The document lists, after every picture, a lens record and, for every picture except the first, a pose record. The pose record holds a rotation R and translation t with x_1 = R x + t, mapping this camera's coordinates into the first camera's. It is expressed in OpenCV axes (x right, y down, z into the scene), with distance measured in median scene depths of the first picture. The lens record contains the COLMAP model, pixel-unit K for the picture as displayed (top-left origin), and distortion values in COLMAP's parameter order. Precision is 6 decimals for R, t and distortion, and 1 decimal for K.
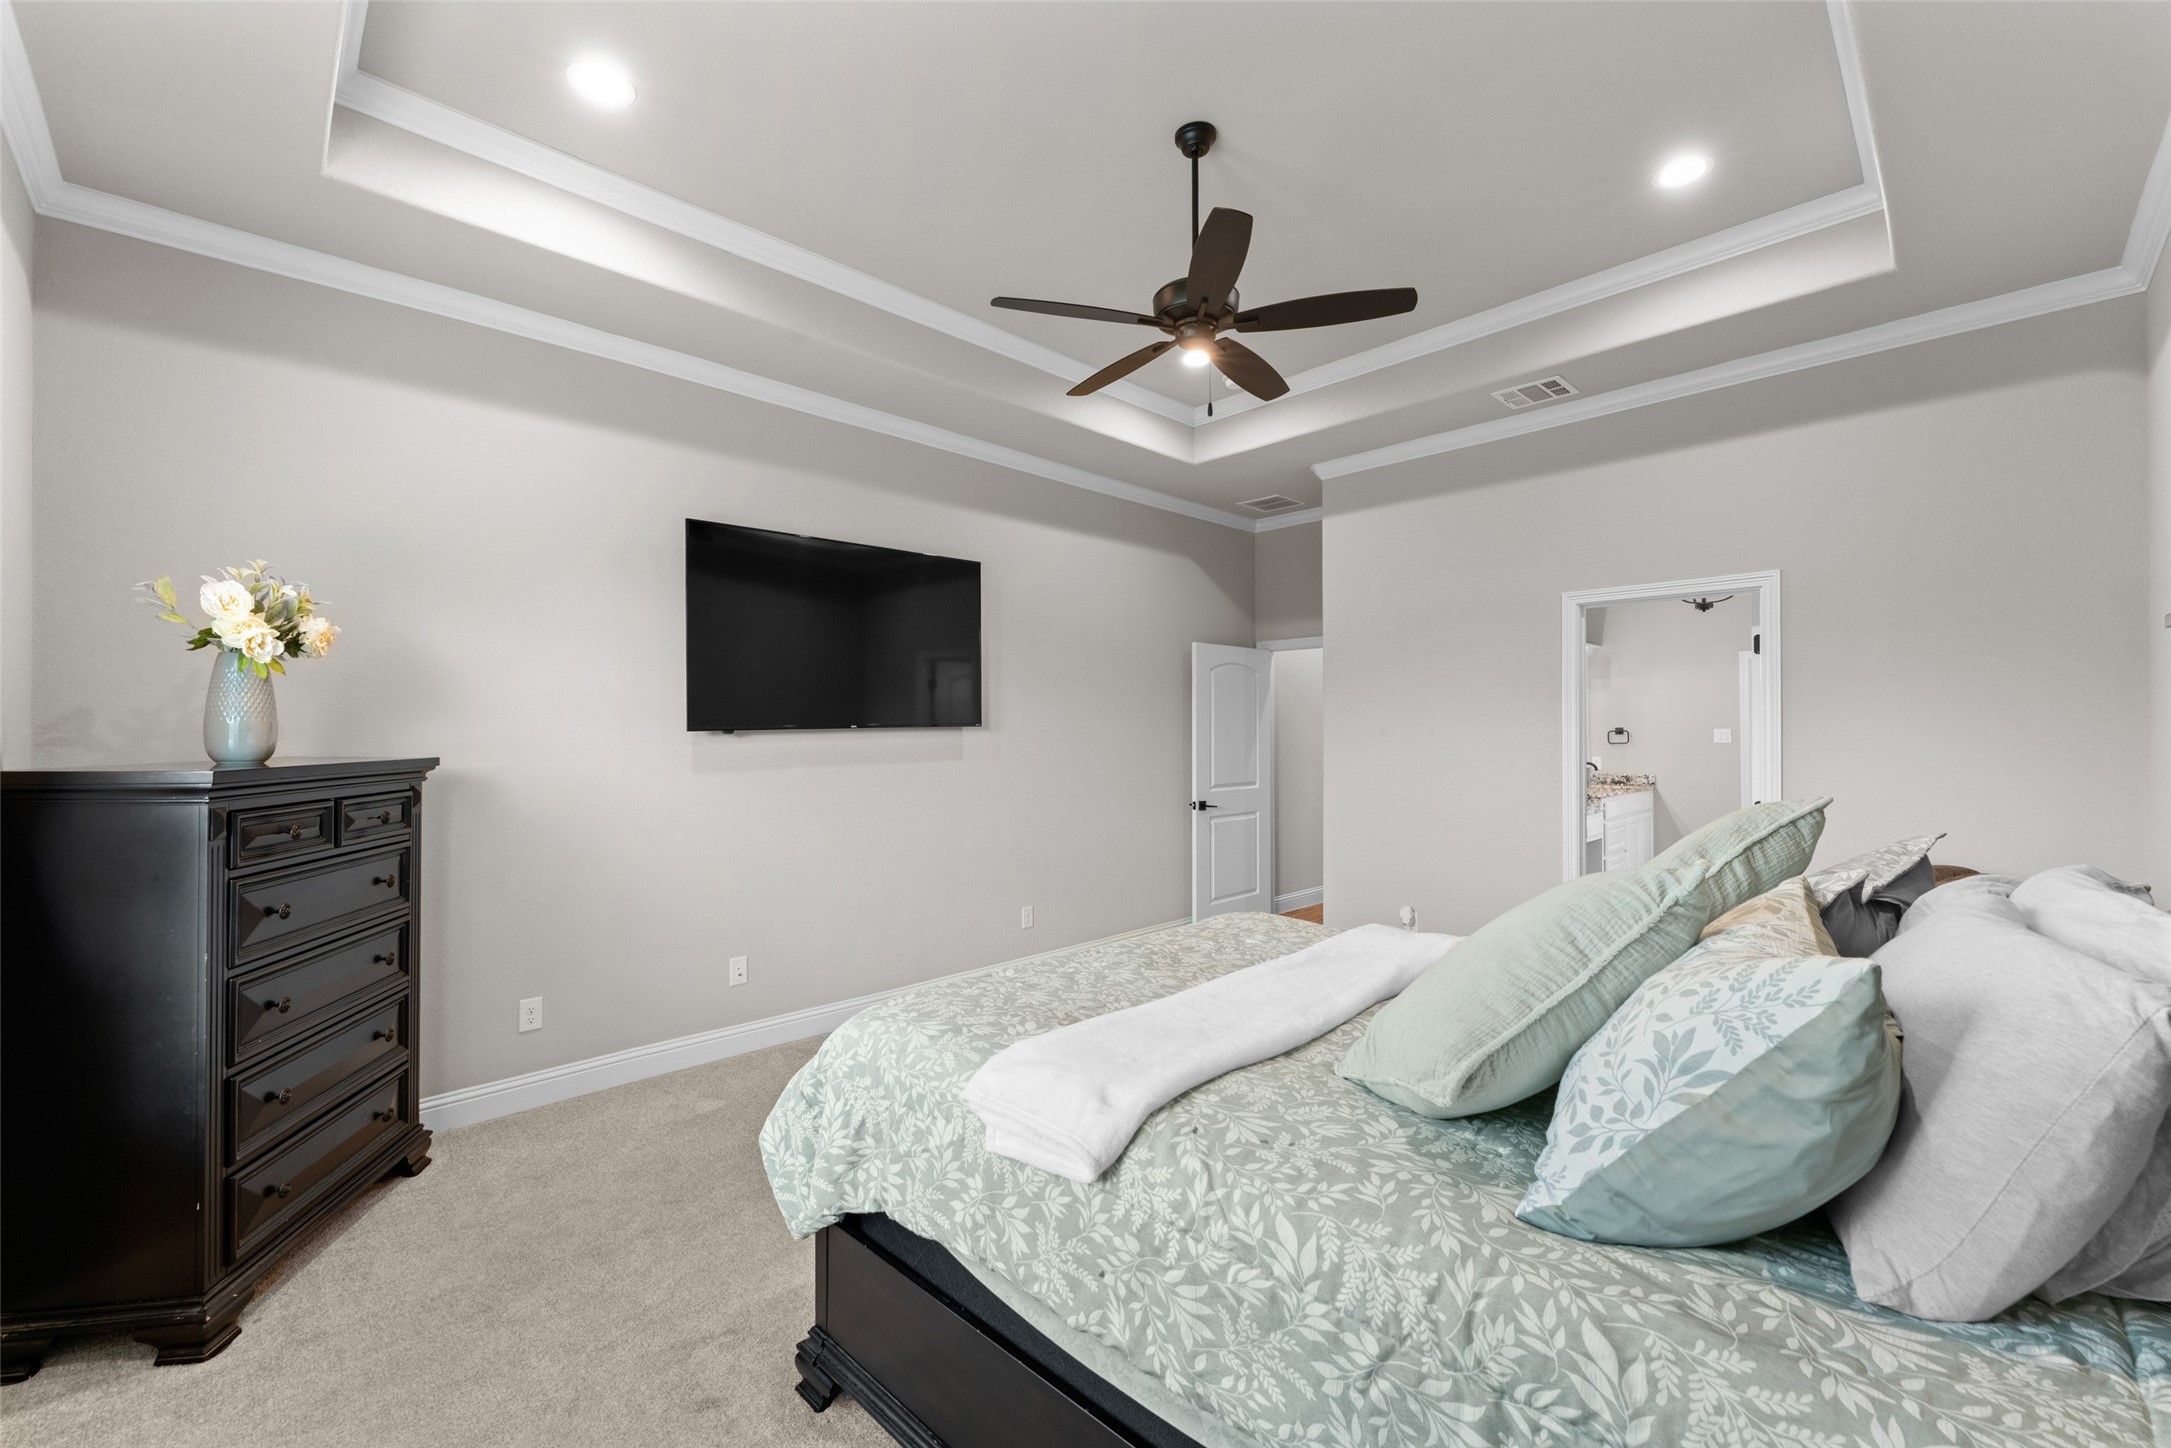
lens RADIAL K [[867.9, 0, 1091.4], [0, 867.9, 721.0], [0, 0, 1]] dist [-0.006154, 0.001640]
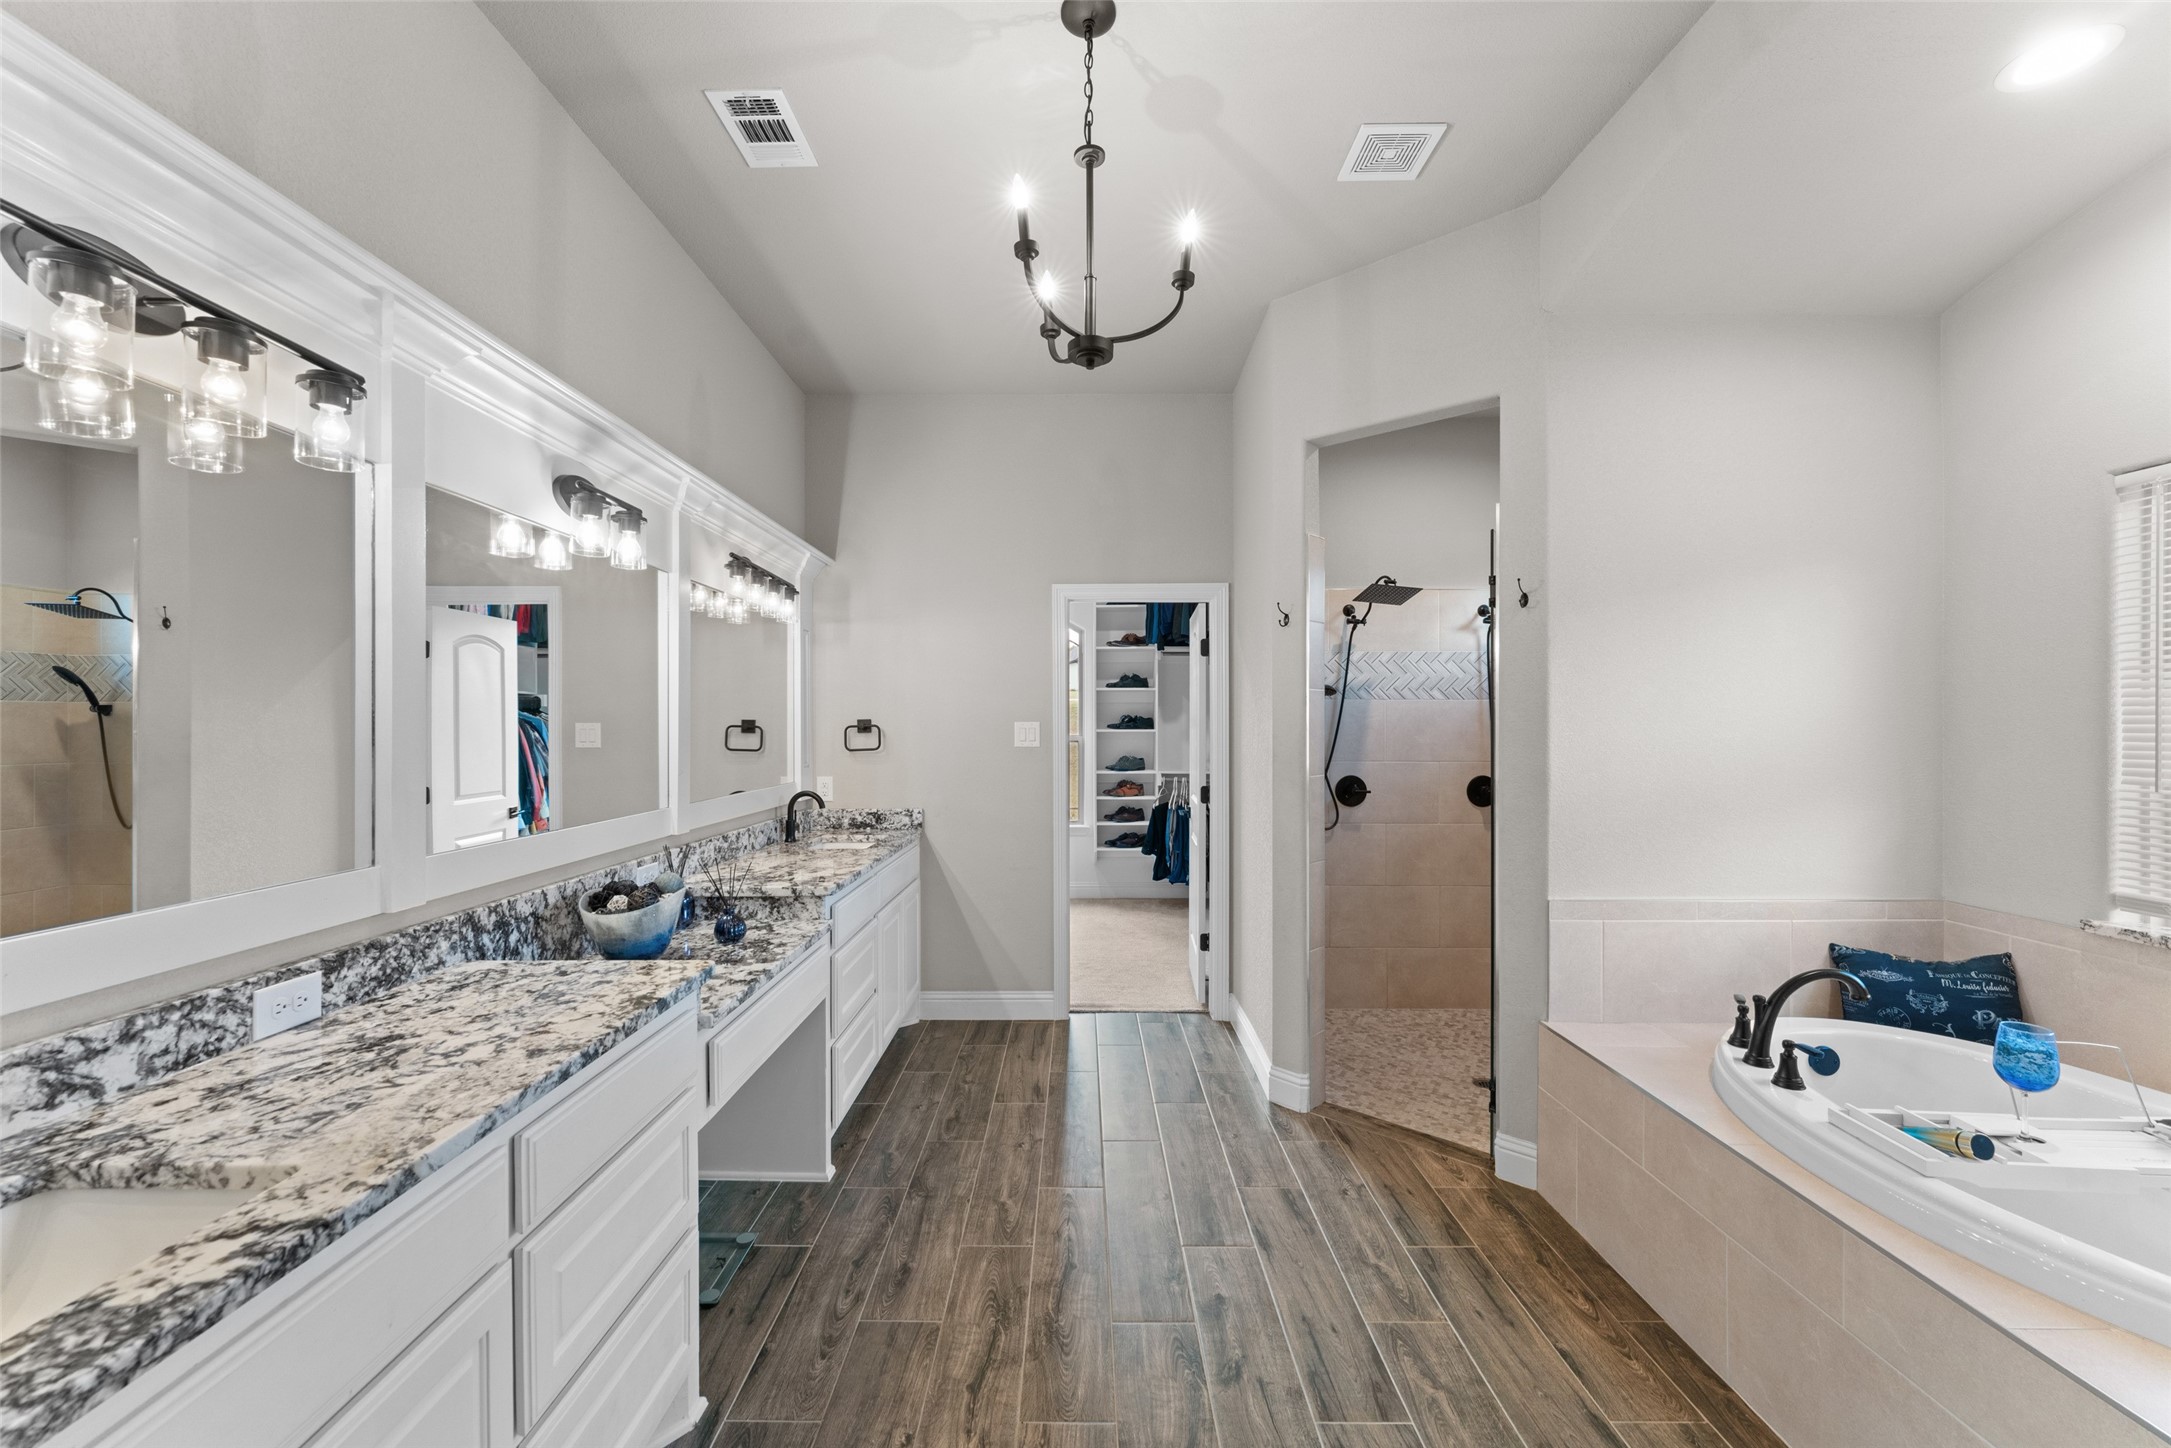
lens RADIAL K [[867.9, 0, 1072.7], [0, 867.9, 721.9], [0, 0, 1]] dist [-0.006154, 0.001640]
pose [[0.706500, 0.004512, 0.707699, 0.333335], [-0.007532, 0.999971, 0.001143, 0.007718], [-0.707673, -0.006138, 0.706514, 0.550319]]
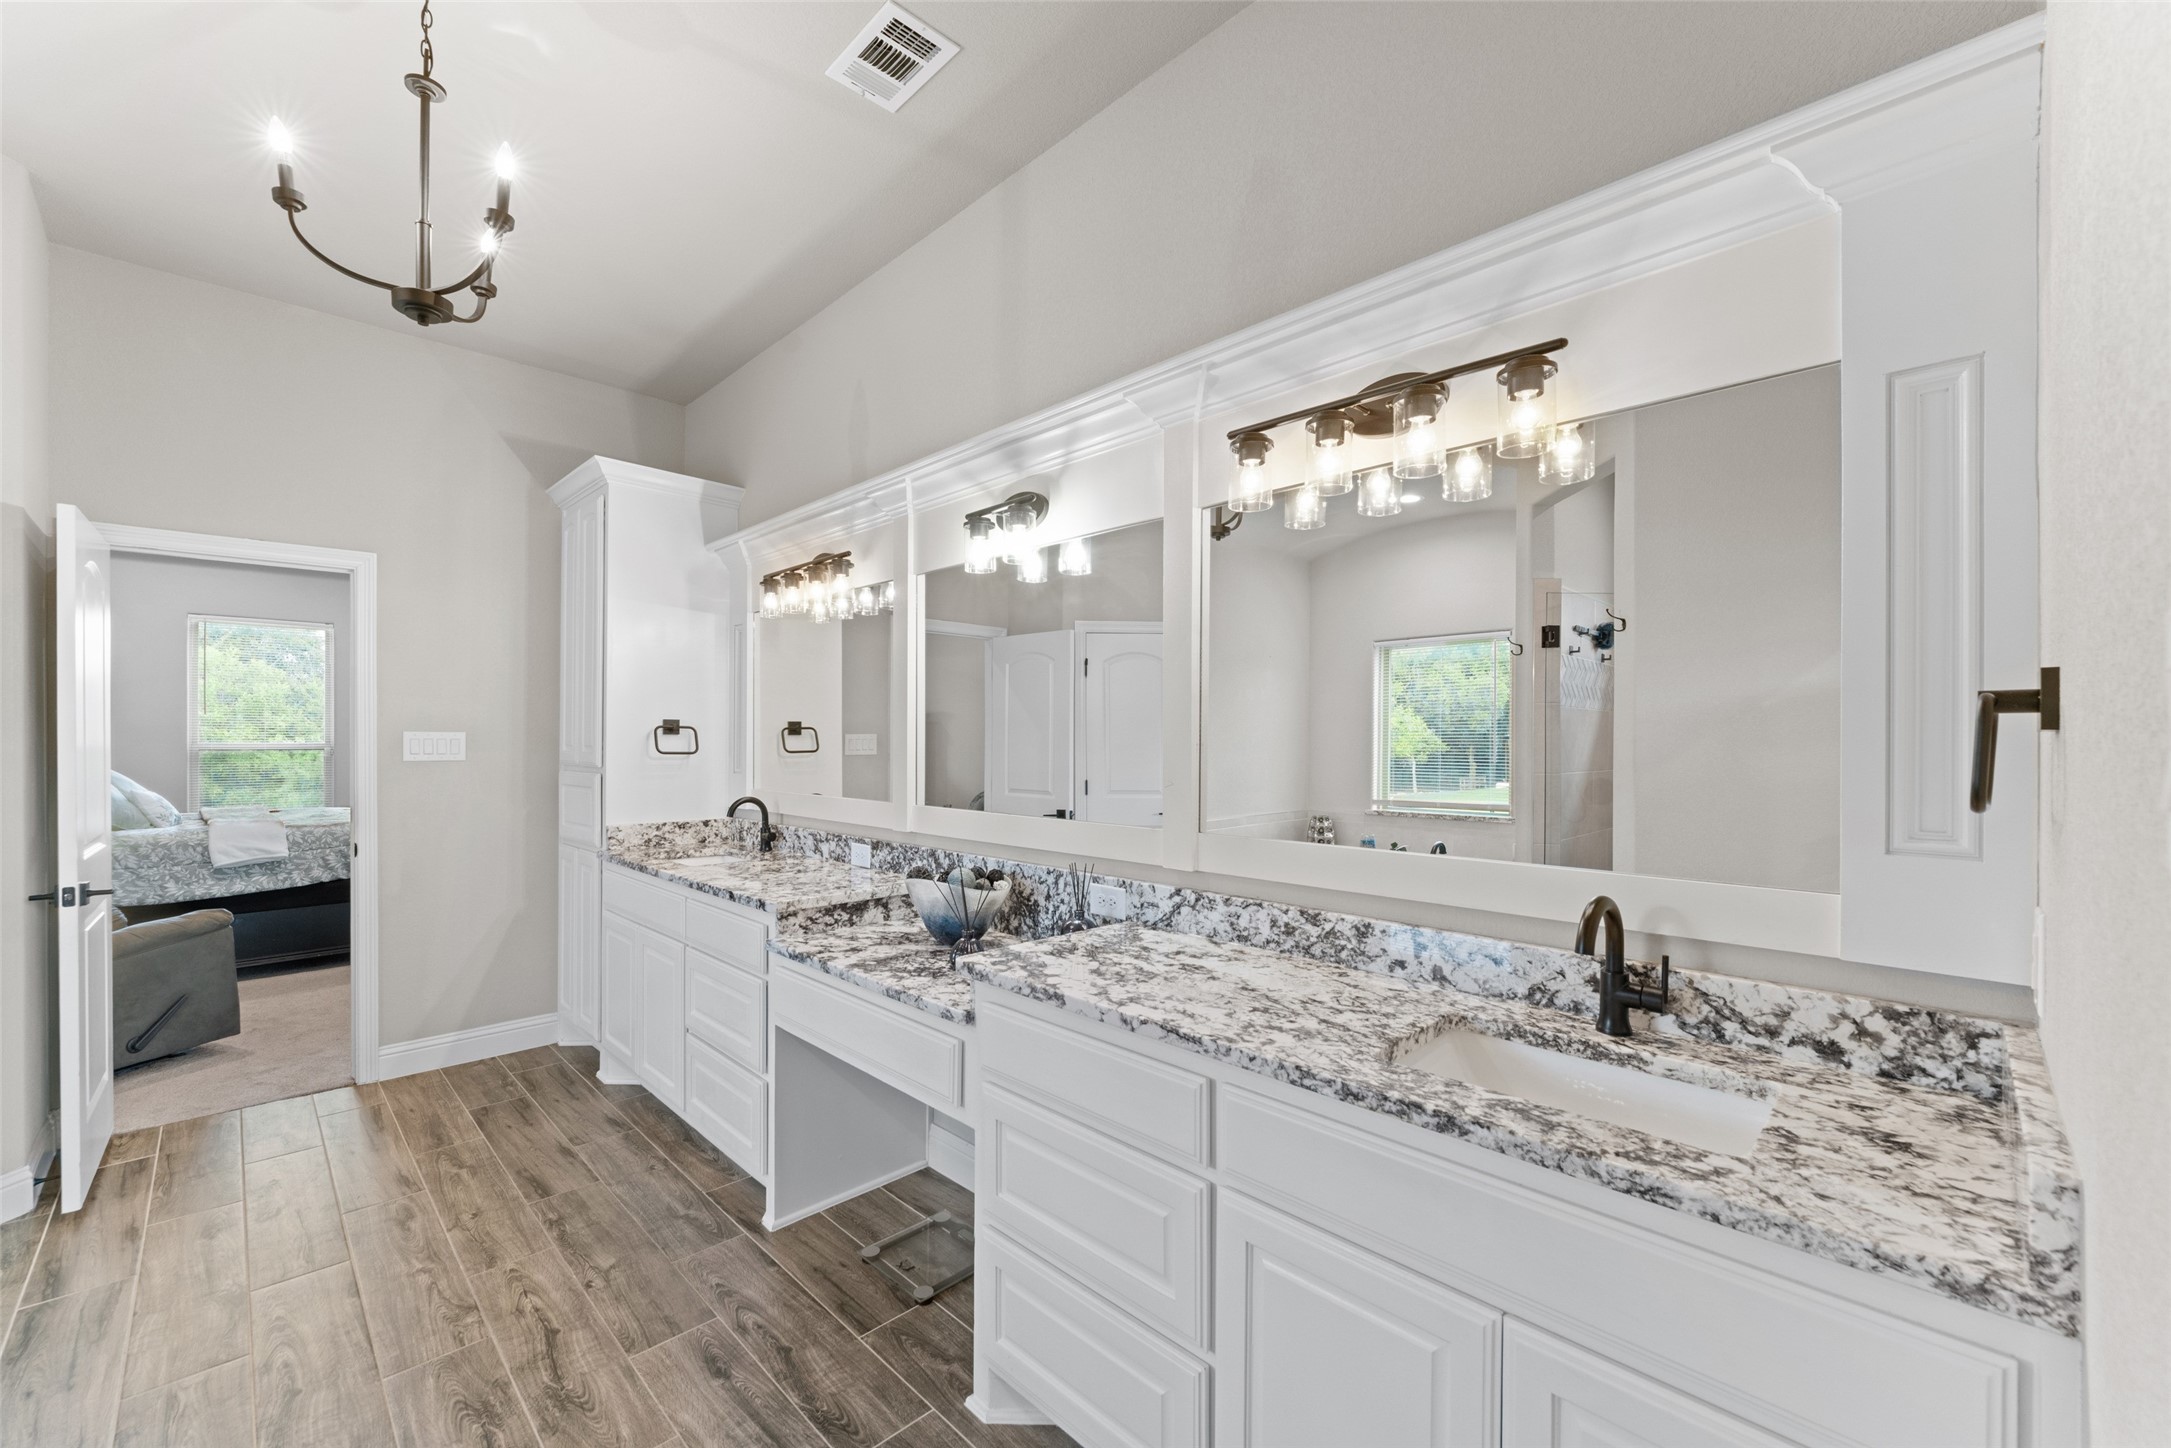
lens RADIAL K [[867.9, 0, 1067.7], [0, 867.9, 744.0], [0, 0, 1]] dist [-0.006154, 0.001640]
pose [[-0.003670, 0.006952, -0.999969, 0.728497], [0.005073, 0.999963, 0.006933, 0.016048], [0.999980, -0.005047, -0.003705, 0.883622]]
